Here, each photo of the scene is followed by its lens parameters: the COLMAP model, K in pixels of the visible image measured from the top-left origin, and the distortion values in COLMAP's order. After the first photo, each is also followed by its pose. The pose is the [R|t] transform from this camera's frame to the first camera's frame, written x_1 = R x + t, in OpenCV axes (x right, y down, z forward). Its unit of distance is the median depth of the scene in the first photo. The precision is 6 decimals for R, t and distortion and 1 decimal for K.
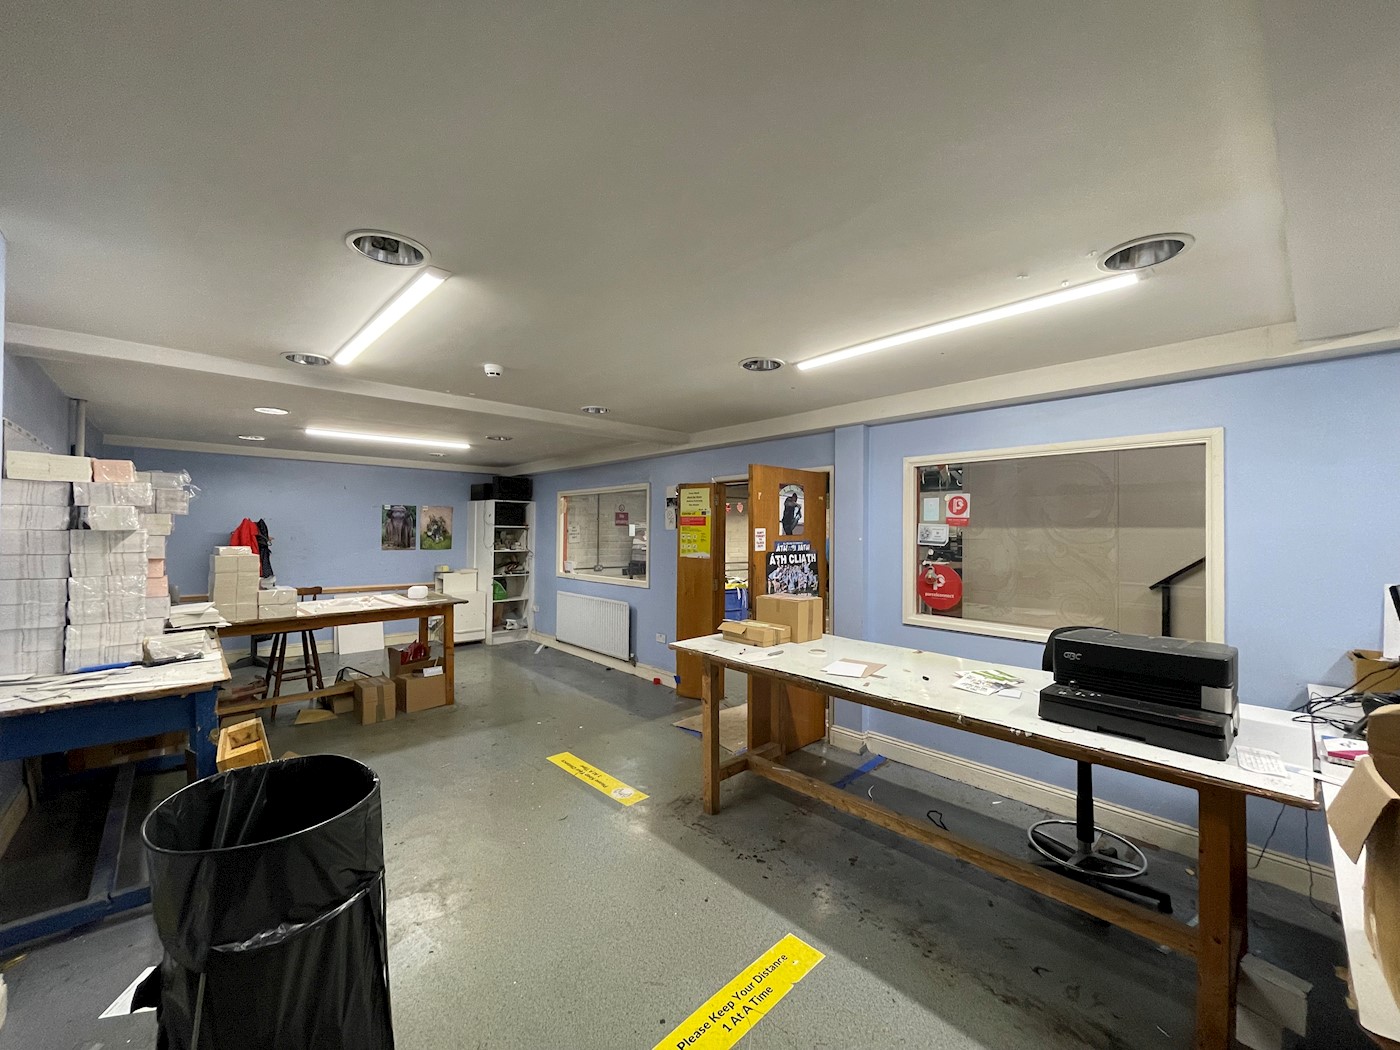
lens RADIAL K [[561.3, 0, 695.5], [0, 561.3, 522.1], [0, 0, 1]] dist [-0.000188, -0.000017]
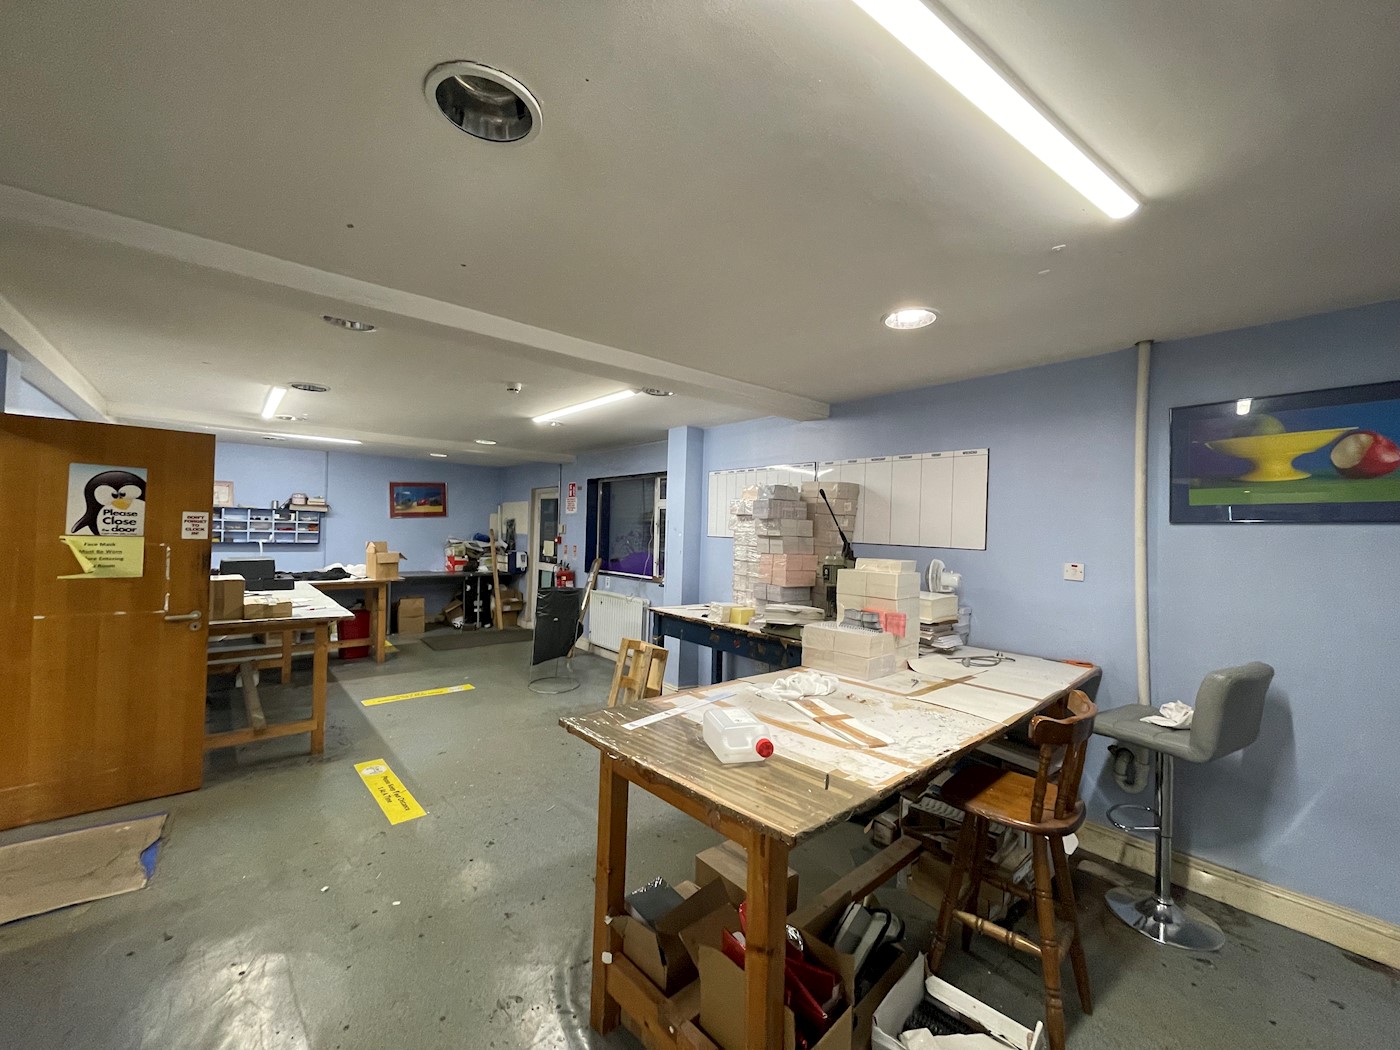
lens RADIAL K [[561.3, 0, 704.9], [0, 561.3, 522.5], [0, 0, 1]] dist [-0.000188, -0.000017]
pose [[-0.999352, -0.033687, 0.012709, -0.716523], [-0.033916, 0.999258, -0.018236, 0.017018], [-0.012085, -0.018655, -0.999753, 1.969746]]
